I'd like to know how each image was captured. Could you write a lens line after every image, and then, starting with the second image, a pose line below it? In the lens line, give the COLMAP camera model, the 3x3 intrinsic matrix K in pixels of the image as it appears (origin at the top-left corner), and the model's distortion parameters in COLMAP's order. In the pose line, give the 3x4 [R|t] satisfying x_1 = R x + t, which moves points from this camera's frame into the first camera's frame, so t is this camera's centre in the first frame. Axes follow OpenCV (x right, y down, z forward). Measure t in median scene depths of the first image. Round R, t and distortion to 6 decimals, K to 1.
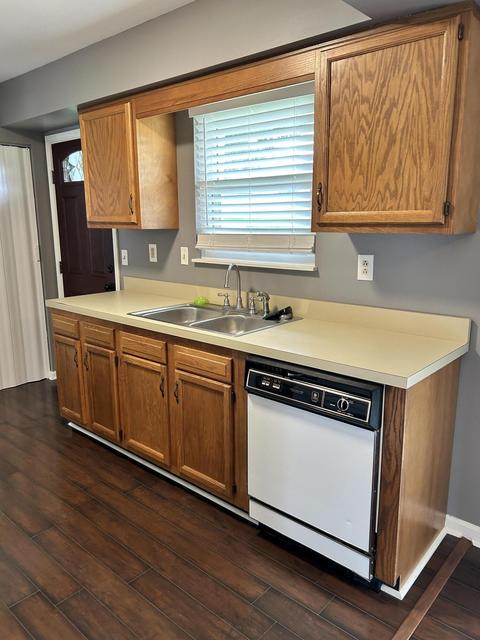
lens RADIAL K [[486.0, 0, 243.5], [0, 486.0, 320.3], [0, 0, 1]] dist [0.063567, -0.108337]
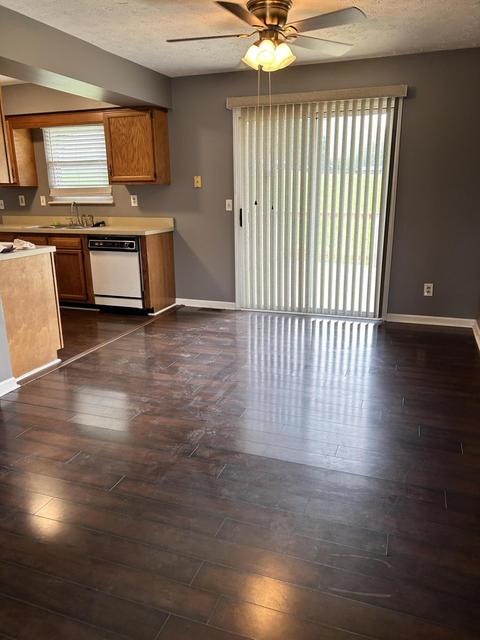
lens RADIAL K [[486.0, 0, 243.5], [0, 486.0, 320.3], [0, 0, 1]] dist [0.063567, -0.108337]
pose [[0.929598, -0.105491, 0.353155, -0.160733], [0.085302, 0.993729, 0.072300, 0.348176], [-0.358568, -0.037085, 0.932767, -1.451368]]
